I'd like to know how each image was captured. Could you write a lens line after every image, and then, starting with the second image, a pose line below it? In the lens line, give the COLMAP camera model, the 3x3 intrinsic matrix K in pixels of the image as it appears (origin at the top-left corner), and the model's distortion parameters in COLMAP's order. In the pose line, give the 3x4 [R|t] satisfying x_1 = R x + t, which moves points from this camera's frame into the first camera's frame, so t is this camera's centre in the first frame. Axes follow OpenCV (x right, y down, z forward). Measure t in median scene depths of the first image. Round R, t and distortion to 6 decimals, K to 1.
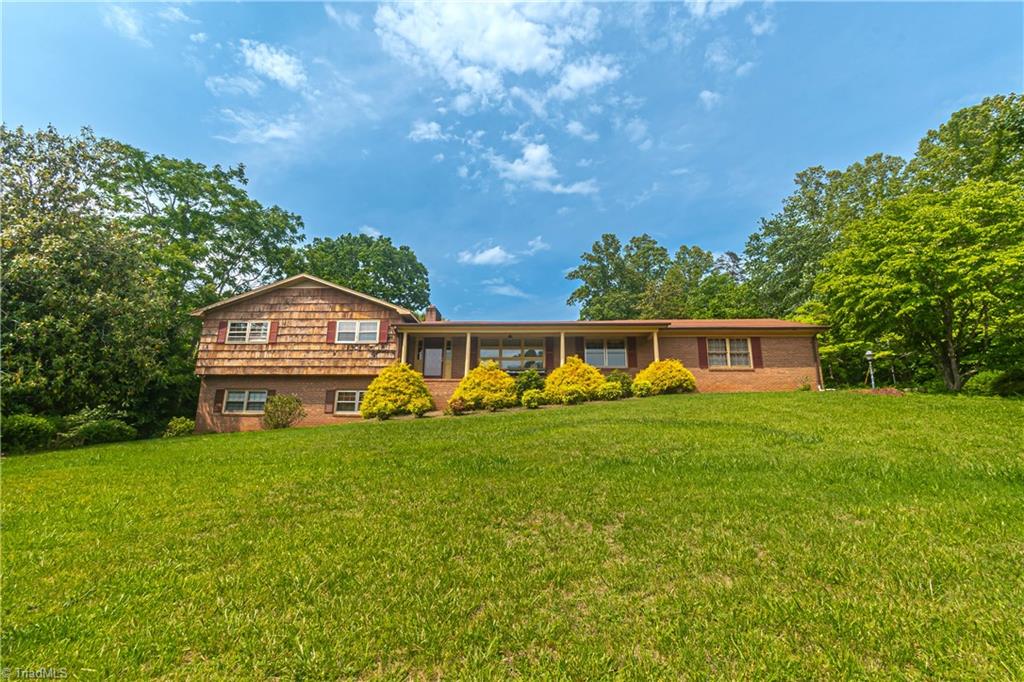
lens RADIAL K [[454.7, 0, 518.7], [0, 454.7, 344.0], [0, 0, 1]] dist [0.000077, -0.000759]
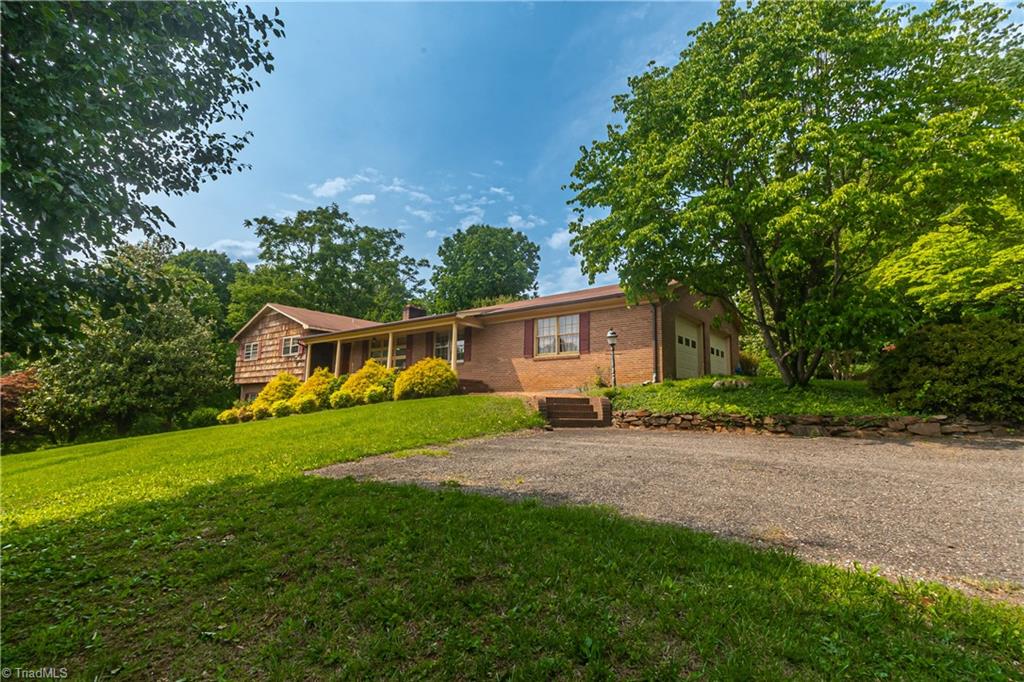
lens RADIAL K [[454.7, 0, 518.7], [0, 454.7, 344.0], [0, 0, 1]] dist [0.000077, -0.000759]
pose [[0.805738, -0.074519, -0.587565, 0.919241], [0.133758, 0.989318, 0.057953, -0.022532], [0.576970, -0.125286, 0.807099, 0.337867]]
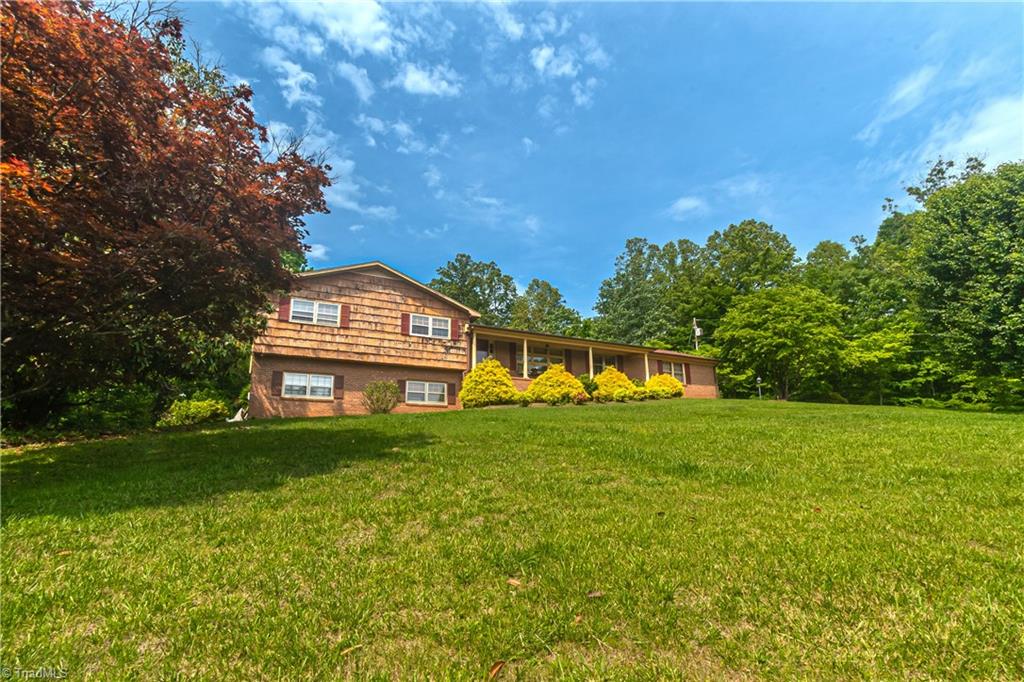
lens RADIAL K [[454.7, 0, 518.7], [0, 454.7, 344.0], [0, 0, 1]] dist [0.000077, -0.000759]
pose [[0.879505, 0.104118, 0.464360, -0.664436], [-0.090518, 0.994559, -0.051556, 0.049743], [-0.467201, 0.003311, 0.884145, -0.032417]]
